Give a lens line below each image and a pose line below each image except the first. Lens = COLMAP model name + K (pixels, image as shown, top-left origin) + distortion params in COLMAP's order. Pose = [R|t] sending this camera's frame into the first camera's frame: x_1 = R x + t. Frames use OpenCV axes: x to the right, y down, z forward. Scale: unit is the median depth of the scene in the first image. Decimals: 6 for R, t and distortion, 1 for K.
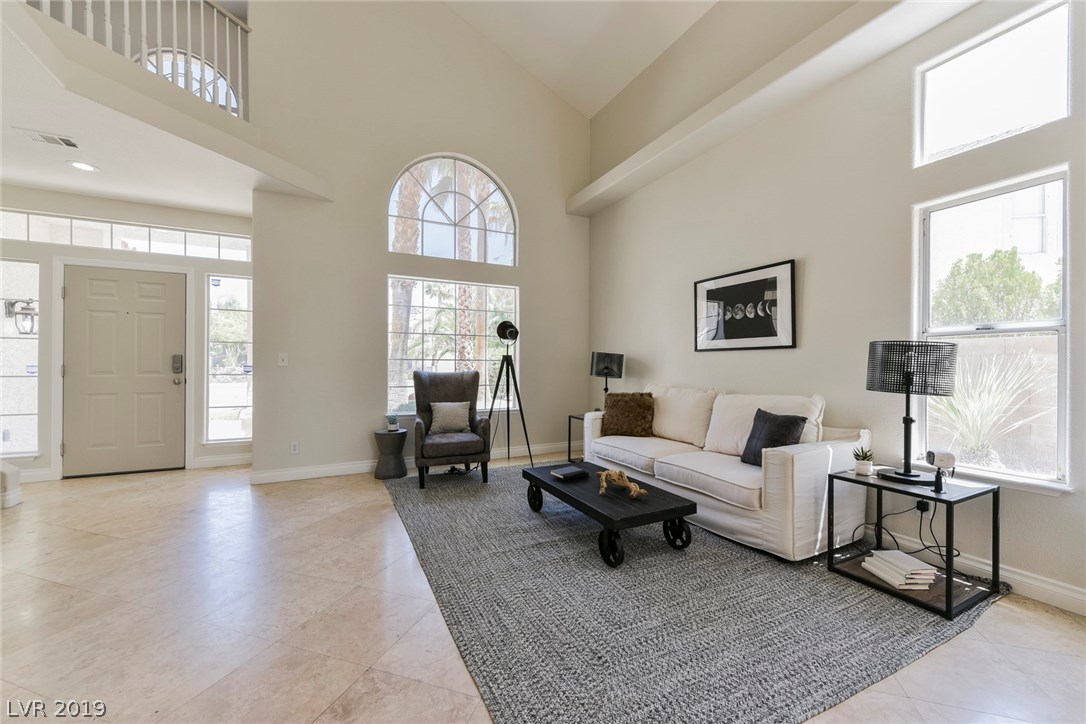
lens RADIAL K [[430.8, 0, 546.5], [0, 430.8, 366.4], [0, 0, 1]] dist [0.010553, -0.003073]
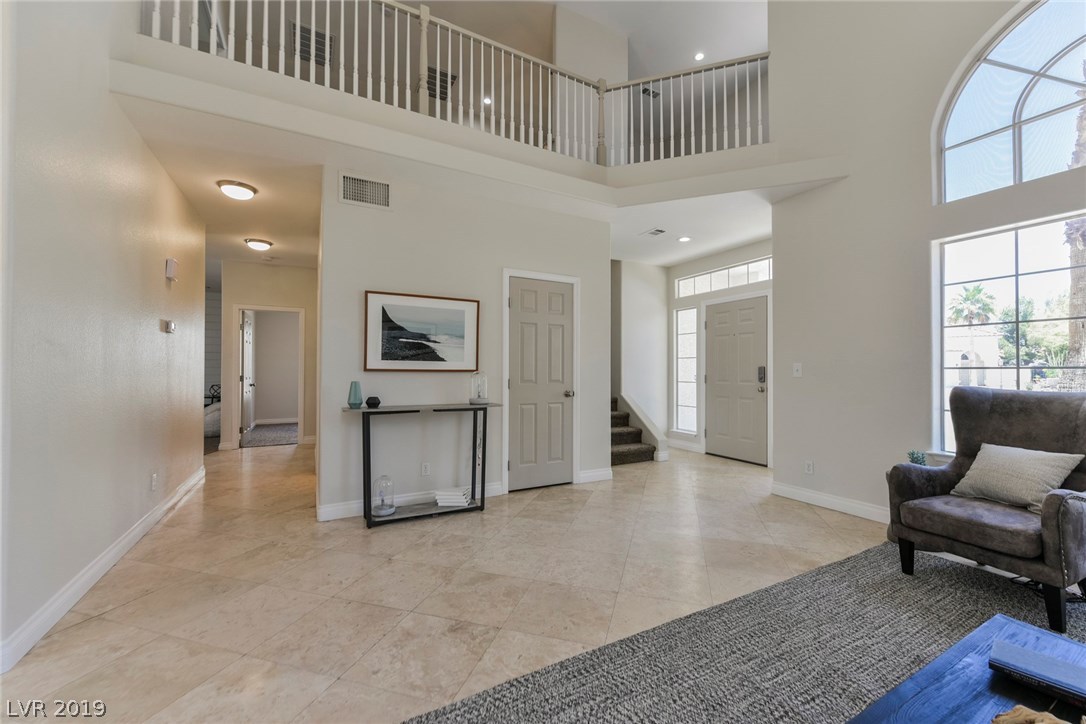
lens RADIAL K [[430.8, 0, 544.5], [0, 430.8, 363.3], [0, 0, 1]] dist [0.010553, -0.003073]
pose [[0.023546, -0.023297, -0.999451, 0.316891], [-0.008180, 0.999690, -0.023495, -0.004016], [0.999689, 0.008729, 0.023348, 0.426544]]
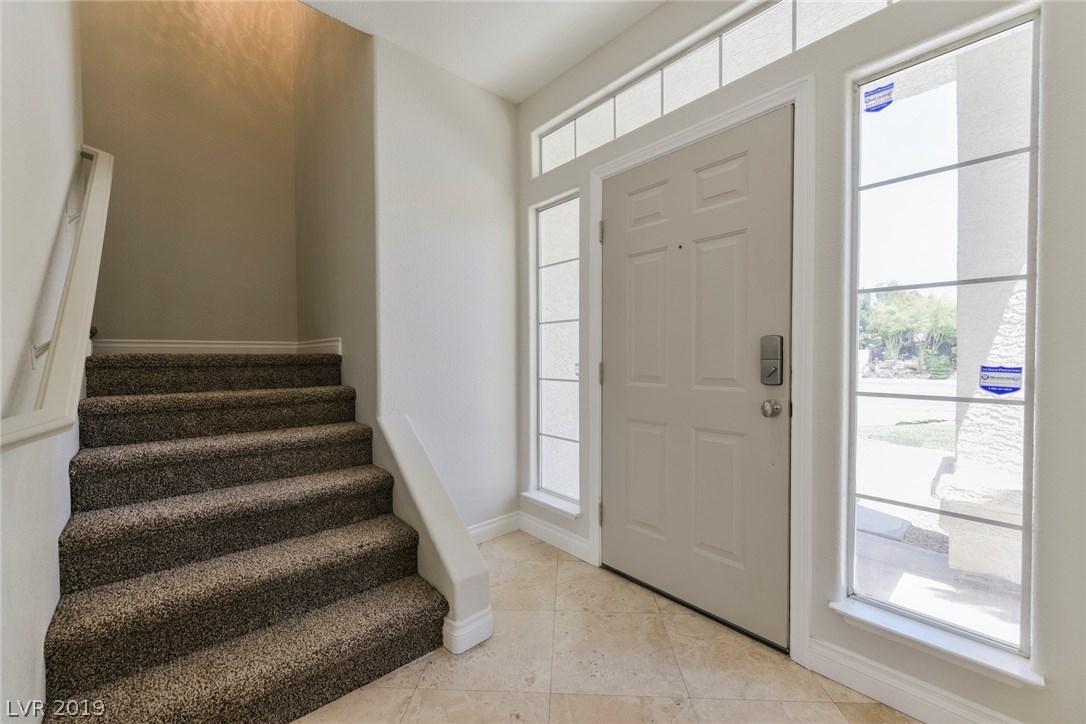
lens RADIAL K [[430.8, 0, 547.8], [0, 430.8, 364.1], [0, 0, 1]] dist [0.010553, -0.003073]
pose [[0.268611, 0.009253, -0.963204, -0.600814], [0.000531, 0.999952, 0.009754, -0.007124], [0.963249, -0.003132, 0.268593, 0.784770]]
